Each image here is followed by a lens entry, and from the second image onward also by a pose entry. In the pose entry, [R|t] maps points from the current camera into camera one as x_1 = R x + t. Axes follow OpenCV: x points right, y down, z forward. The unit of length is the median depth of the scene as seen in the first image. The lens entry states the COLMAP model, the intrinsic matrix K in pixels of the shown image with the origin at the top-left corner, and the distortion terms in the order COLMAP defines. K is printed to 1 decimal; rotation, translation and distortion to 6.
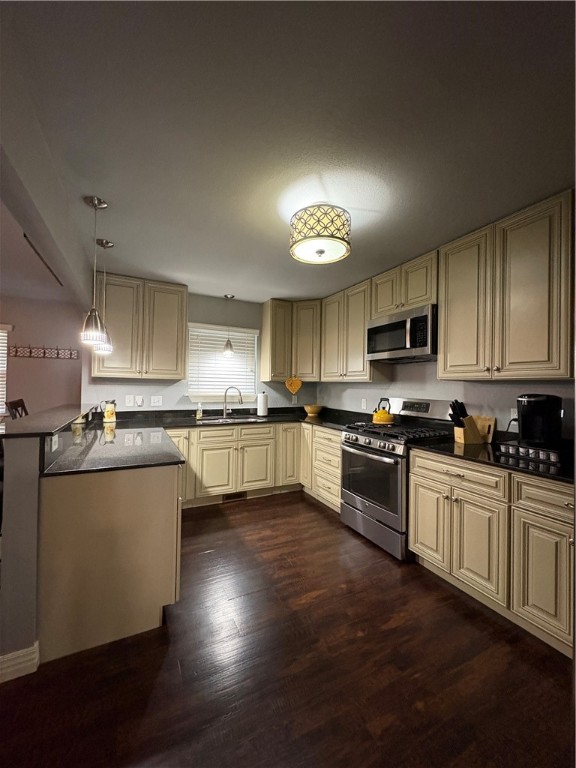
lens RADIAL K [[303.9, 0, 288.0], [0, 303.9, 384.0], [0, 0, 1]] dist [-0.000897, -0.000100]
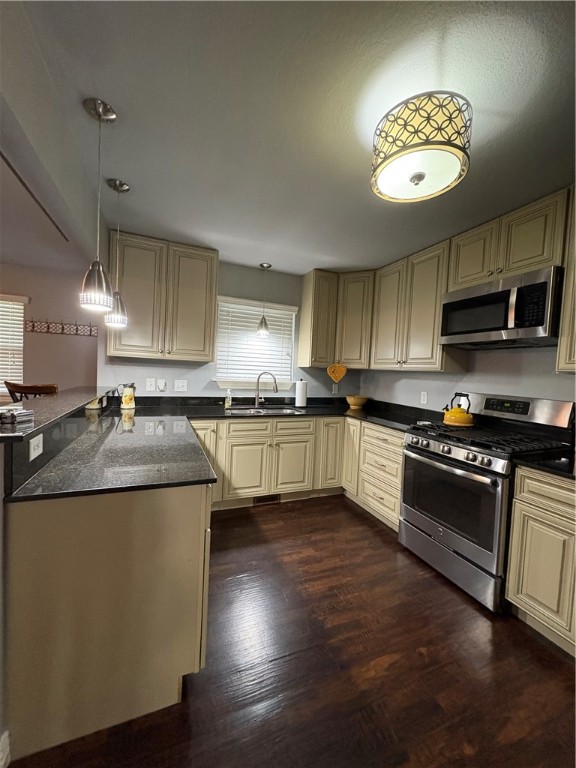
lens RADIAL K [[303.9, 0, 288.0], [0, 303.9, 384.0], [0, 0, 1]] dist [-0.000897, -0.000100]
pose [[0.996760, 0.033985, -0.072907, -0.069860], [-0.030477, 0.998348, 0.048707, -0.001334], [0.074442, -0.046327, 0.996149, 0.173228]]
